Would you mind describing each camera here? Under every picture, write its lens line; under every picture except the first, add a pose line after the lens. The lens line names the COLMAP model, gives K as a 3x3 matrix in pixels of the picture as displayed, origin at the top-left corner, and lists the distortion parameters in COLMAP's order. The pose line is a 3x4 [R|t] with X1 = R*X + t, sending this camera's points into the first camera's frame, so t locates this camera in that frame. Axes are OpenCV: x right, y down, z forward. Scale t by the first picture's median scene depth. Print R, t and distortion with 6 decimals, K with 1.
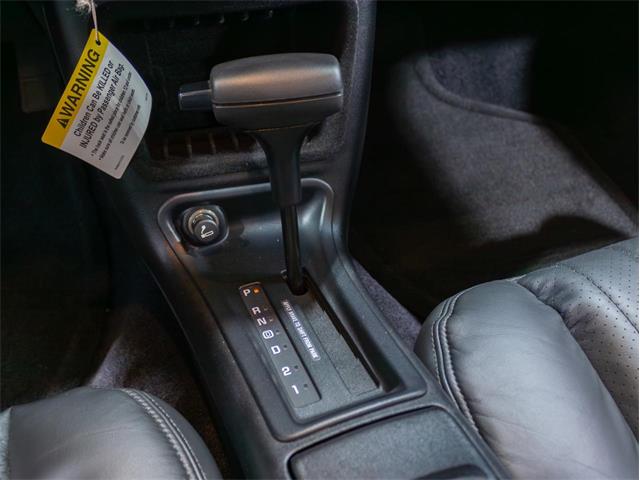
lens RADIAL K [[660.1, 0, 318.1], [0, 660.1, 241.1], [0, 0, 1]] dist [-0.008466, -0.014539]
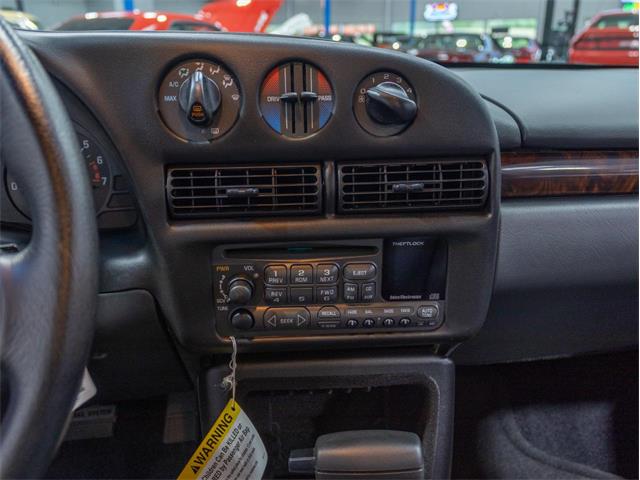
lens RADIAL K [[592.4, 0, 320.0], [0, 592.4, 240.0], [0, 0, 1]] dist [-0.001150, 0.022227]
pose [[0.985098, 0.013837, -0.171439, 0.026877], [-0.096405, 0.869885, -0.483741, -0.039733], [0.142438, 0.493060, 0.858256, -0.128923]]
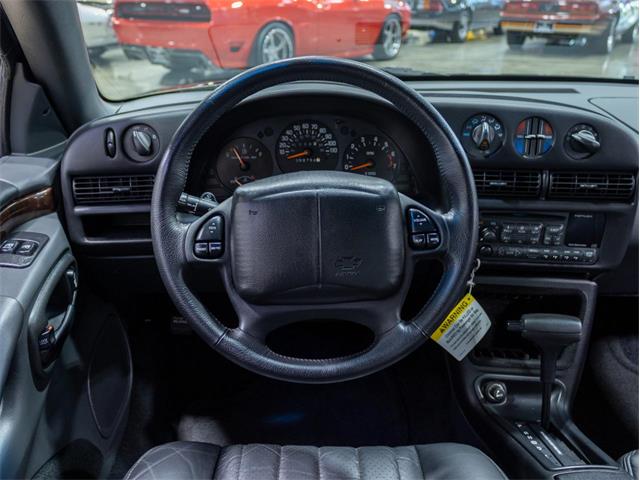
lens RADIAL K [[592.4, 0, 320.0], [0, 592.4, 240.0], [0, 0, 1]] dist [-0.001150, 0.022227]
pose [[0.946234, 0.102030, -0.306972, -0.192786], [-0.218859, 0.900715, -0.375252, 0.389975], [0.238208, 0.422259, 0.874617, -0.992217]]
